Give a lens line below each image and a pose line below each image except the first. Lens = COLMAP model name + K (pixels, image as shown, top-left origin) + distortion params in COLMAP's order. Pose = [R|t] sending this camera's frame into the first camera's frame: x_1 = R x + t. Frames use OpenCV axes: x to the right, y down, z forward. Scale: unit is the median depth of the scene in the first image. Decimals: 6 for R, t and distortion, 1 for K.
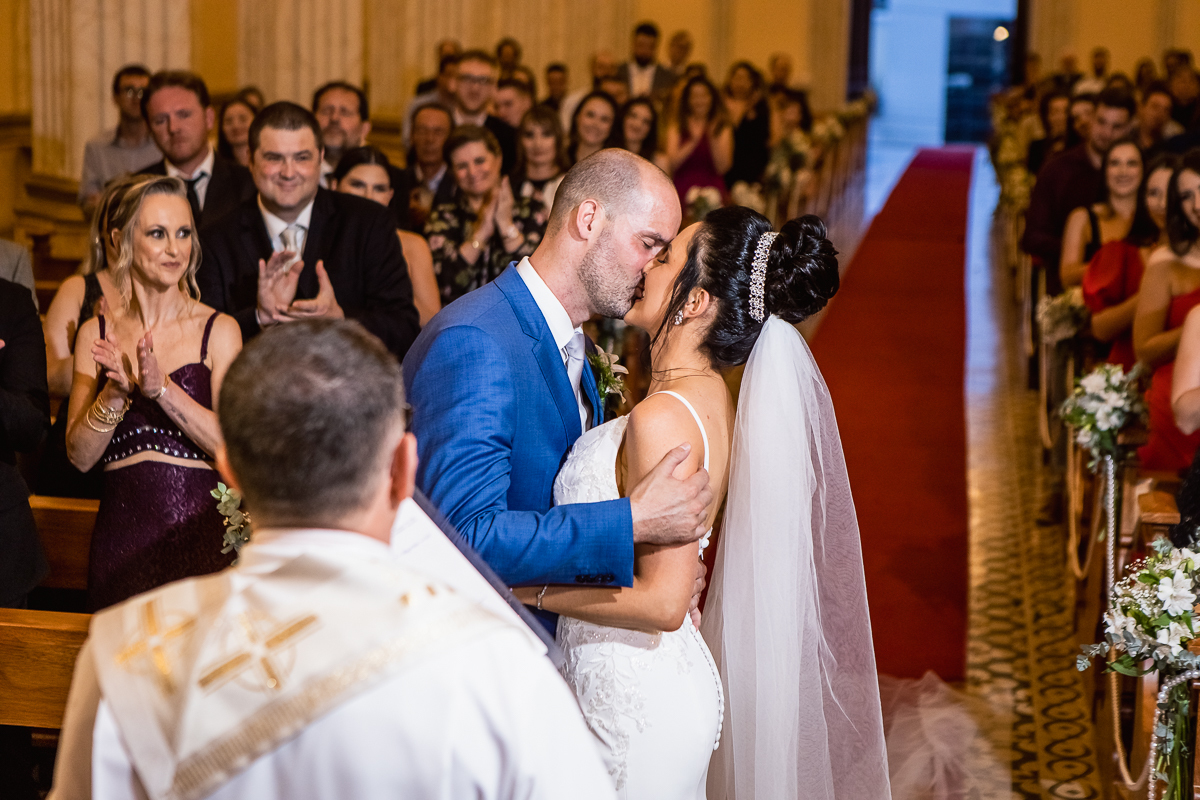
lens RADIAL K [[2124.9, 0, 600.0], [0, 2124.9, 400.0], [0, 0, 1]] dist [-0.075003, -0.084189]
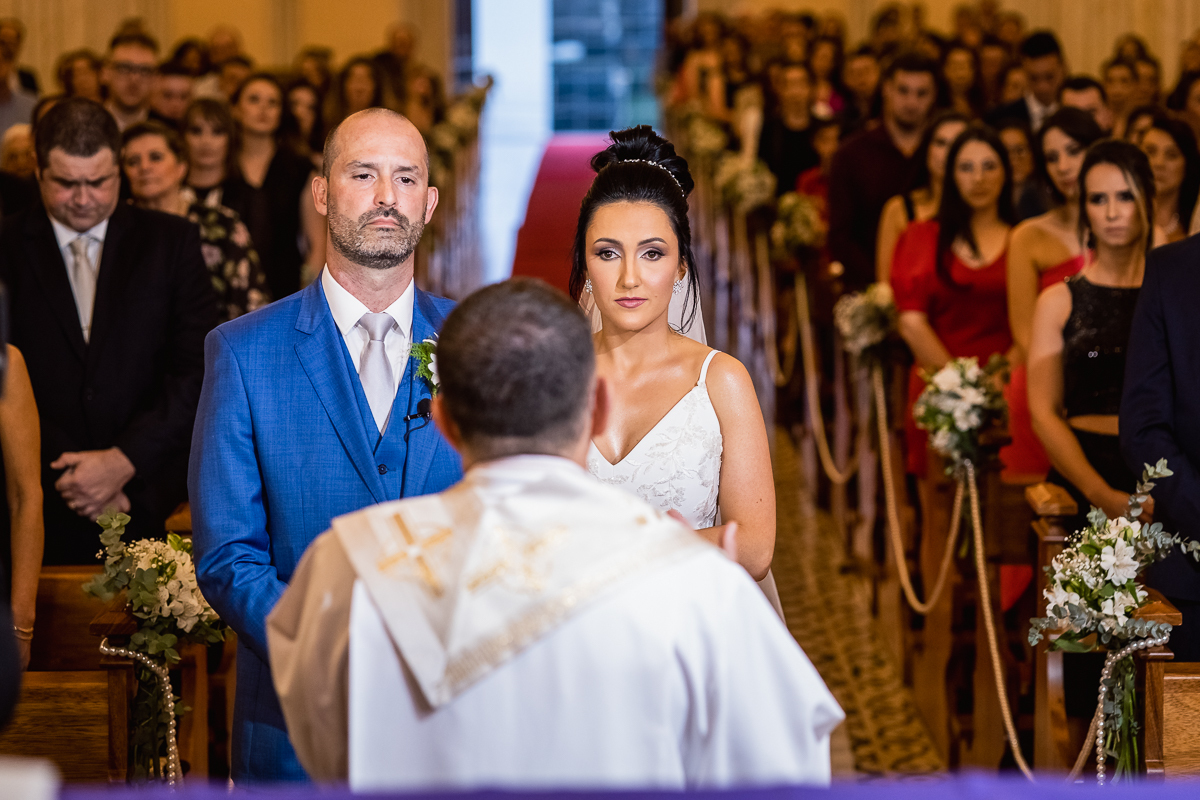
lens RADIAL K [[2866.0, 0, 600.0], [0, 2866.0, 400.0], [0, 0, 1]] dist [0.074150, -0.679229]
pose [[0.984011, -0.051305, 0.170559, -0.186610], [0.056424, 0.998086, -0.025301, 0.035519], [-0.168935, 0.034520, 0.985023, -0.277706]]
